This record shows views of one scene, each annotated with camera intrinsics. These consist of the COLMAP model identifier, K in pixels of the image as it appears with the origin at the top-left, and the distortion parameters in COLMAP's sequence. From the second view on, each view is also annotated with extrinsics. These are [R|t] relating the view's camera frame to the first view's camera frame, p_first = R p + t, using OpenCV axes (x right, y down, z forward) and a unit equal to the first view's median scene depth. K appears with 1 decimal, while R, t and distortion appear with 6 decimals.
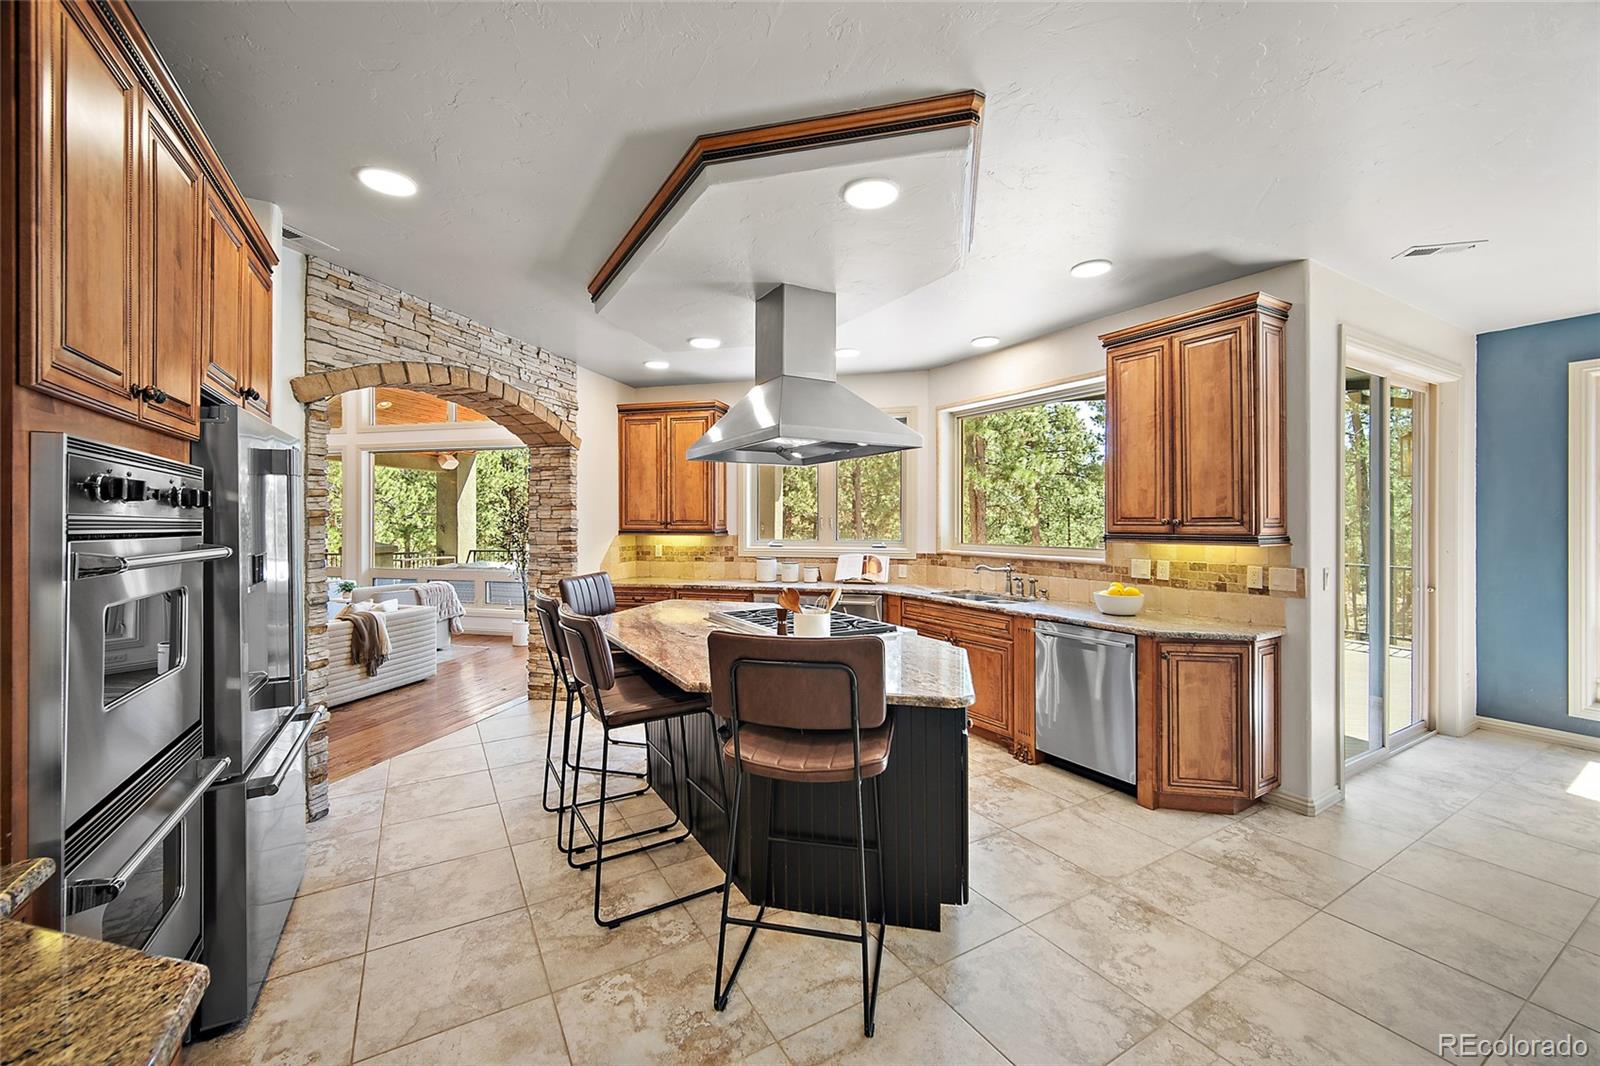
lens RADIAL K [[633.4, 0, 791.4], [0, 633.4, 531.2], [0, 0, 1]] dist [0.000708, 0.000023]
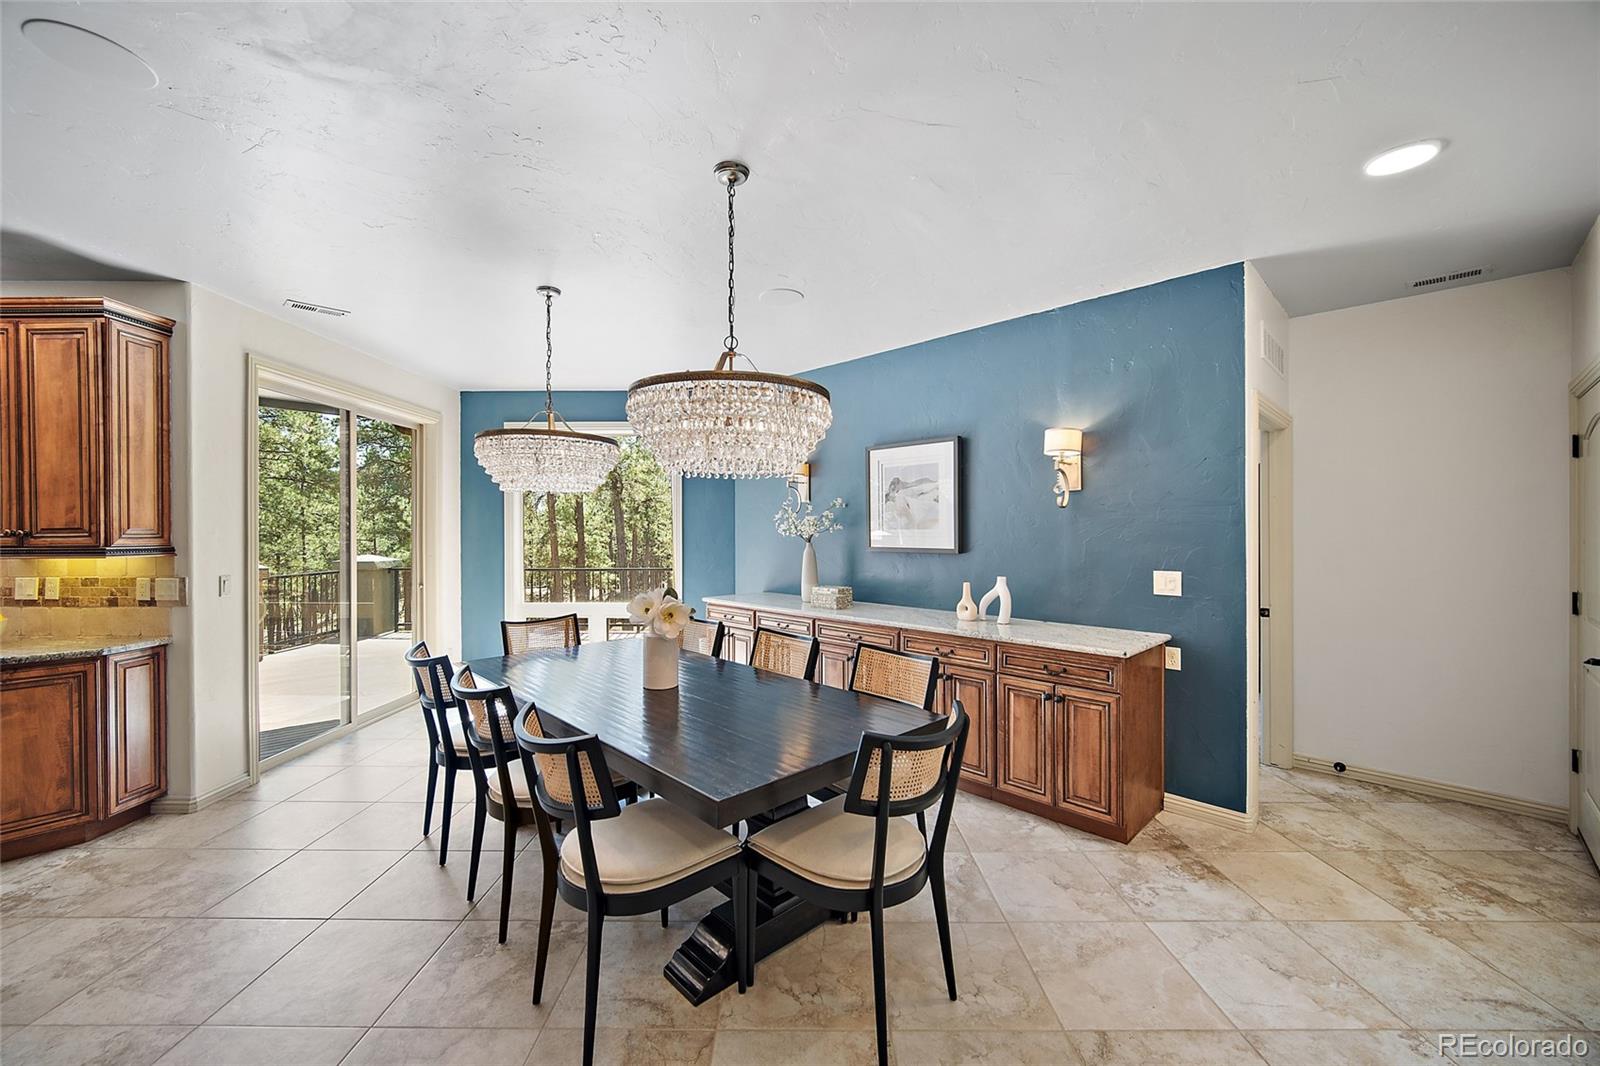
lens RADIAL K [[644.2, 0, 791.6], [0, 644.2, 536.2], [0, 0, 1]] dist [-0.000861, -0.000136]
pose [[0.511116, -0.006944, 0.859483, 0.400873], [0.016143, 0.999869, -0.001521, 0.008475], [-0.859360, 0.014652, 0.511161, -0.389535]]
